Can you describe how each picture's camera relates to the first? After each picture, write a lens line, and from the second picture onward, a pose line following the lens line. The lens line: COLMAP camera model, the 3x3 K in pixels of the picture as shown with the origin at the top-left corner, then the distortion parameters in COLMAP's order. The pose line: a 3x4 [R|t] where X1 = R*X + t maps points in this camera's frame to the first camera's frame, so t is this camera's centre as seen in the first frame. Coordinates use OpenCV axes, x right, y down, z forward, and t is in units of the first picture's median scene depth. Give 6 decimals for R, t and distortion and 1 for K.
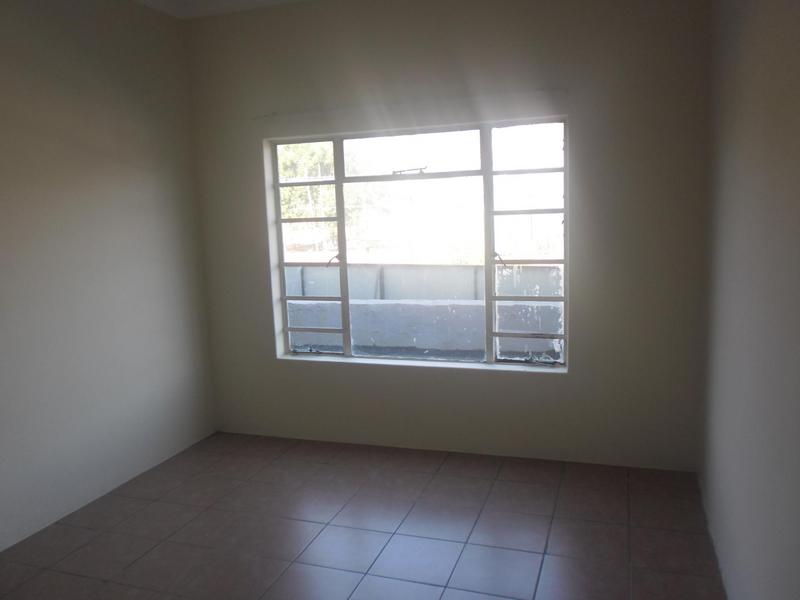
lens RADIAL K [[629.9, 0, 403.1], [0, 629.9, 296.0], [0, 0, 1]] dist [-0.037008, 0.035308]
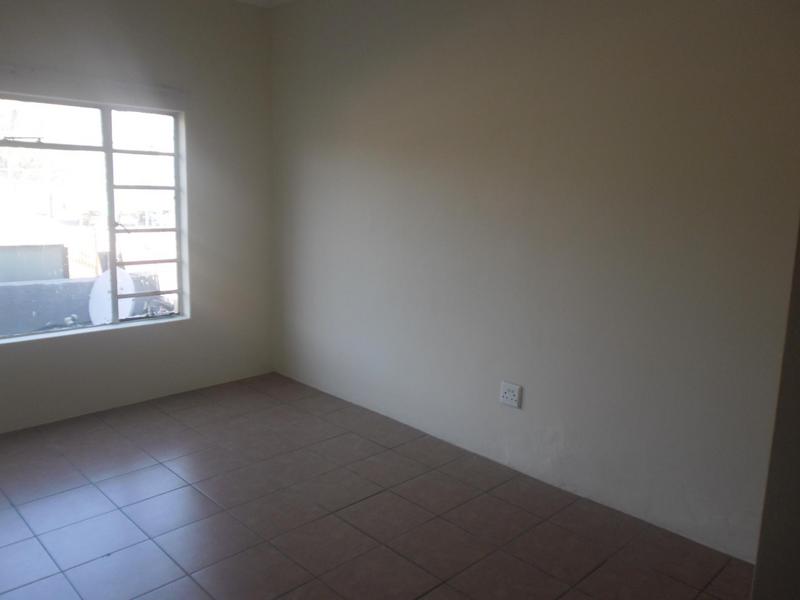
lens RADIAL K [[629.9, 0, 403.1], [0, 629.9, 296.0], [0, 0, 1]] dist [-0.037008, 0.035308]
pose [[0.422205, -0.097672, 0.901223, -0.660088], [0.088522, 0.993869, 0.066242, 0.031802], [-0.902168, 0.051810, 0.428263, 0.077302]]
